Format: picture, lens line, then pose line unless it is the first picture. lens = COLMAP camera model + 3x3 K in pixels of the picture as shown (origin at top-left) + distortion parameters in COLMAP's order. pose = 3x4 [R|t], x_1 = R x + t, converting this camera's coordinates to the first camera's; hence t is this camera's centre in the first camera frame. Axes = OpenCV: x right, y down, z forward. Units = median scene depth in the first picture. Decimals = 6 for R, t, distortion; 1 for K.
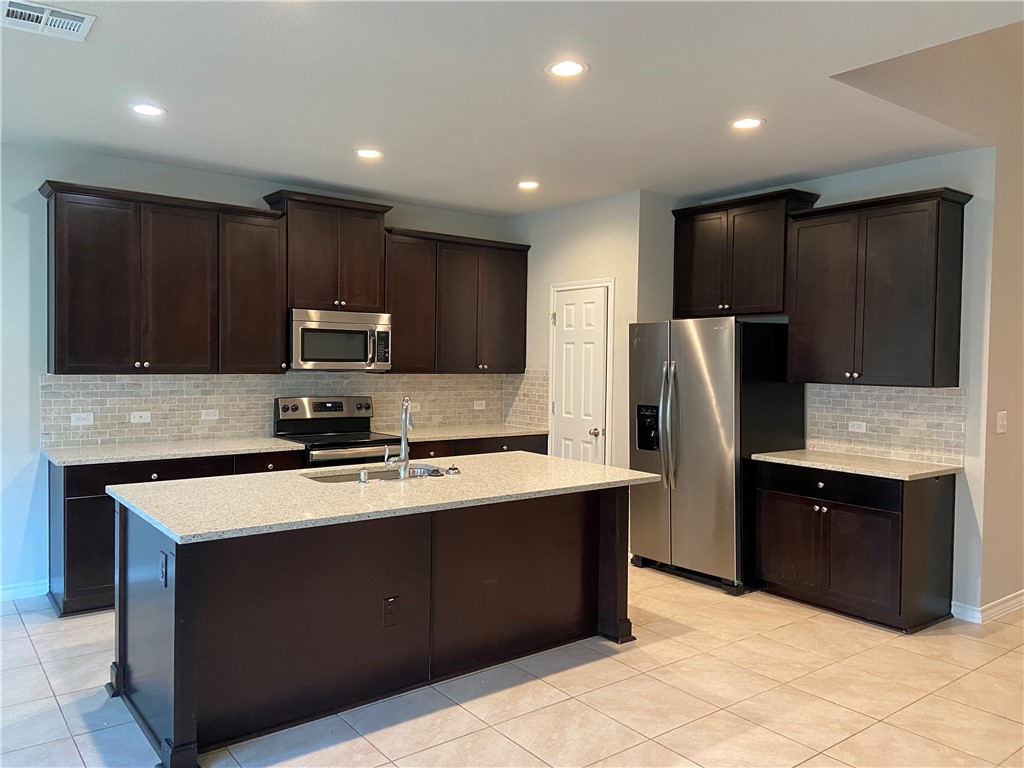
lens RADIAL K [[767.6, 0, 508.5], [0, 767.6, 385.3], [0, 0, 1]] dist [0.032417, -0.015692]
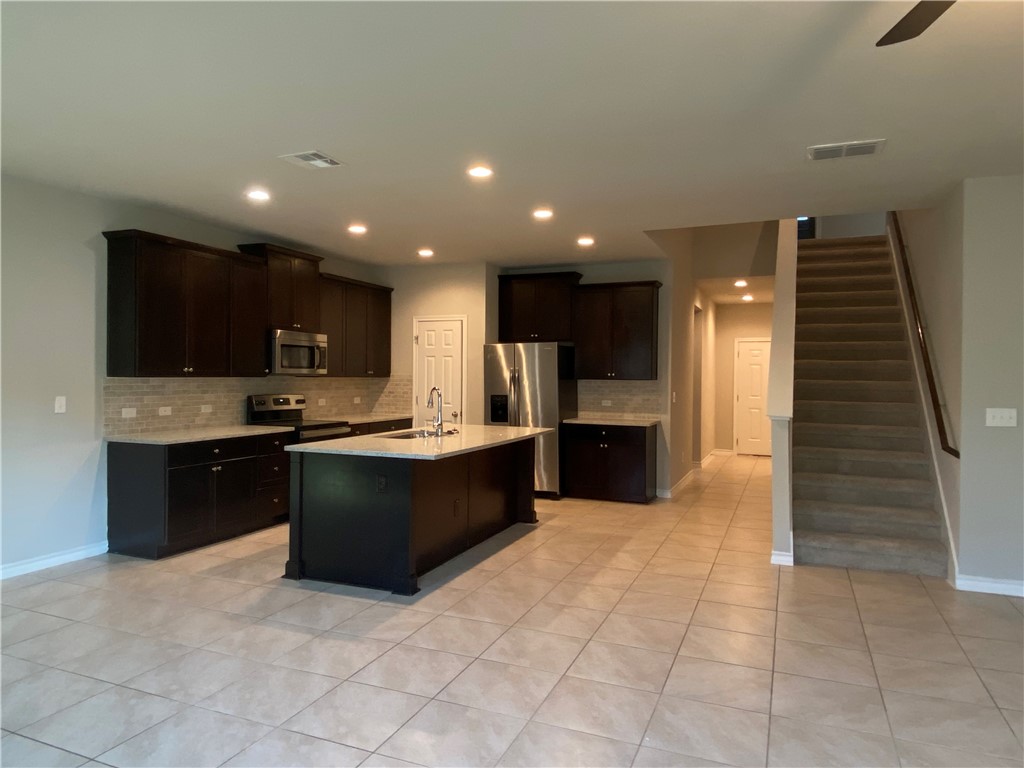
lens RADIAL K [[666.5, 0, 515.0], [0, 666.5, 382.8], [0, 0, 1]] dist [0.042224, -0.002338]
pose [[0.863952, -0.012232, 0.503425, -0.493910], [0.021510, 0.999689, -0.012624, 0.019324], [-0.503114, 0.021735, 0.863947, -0.240963]]
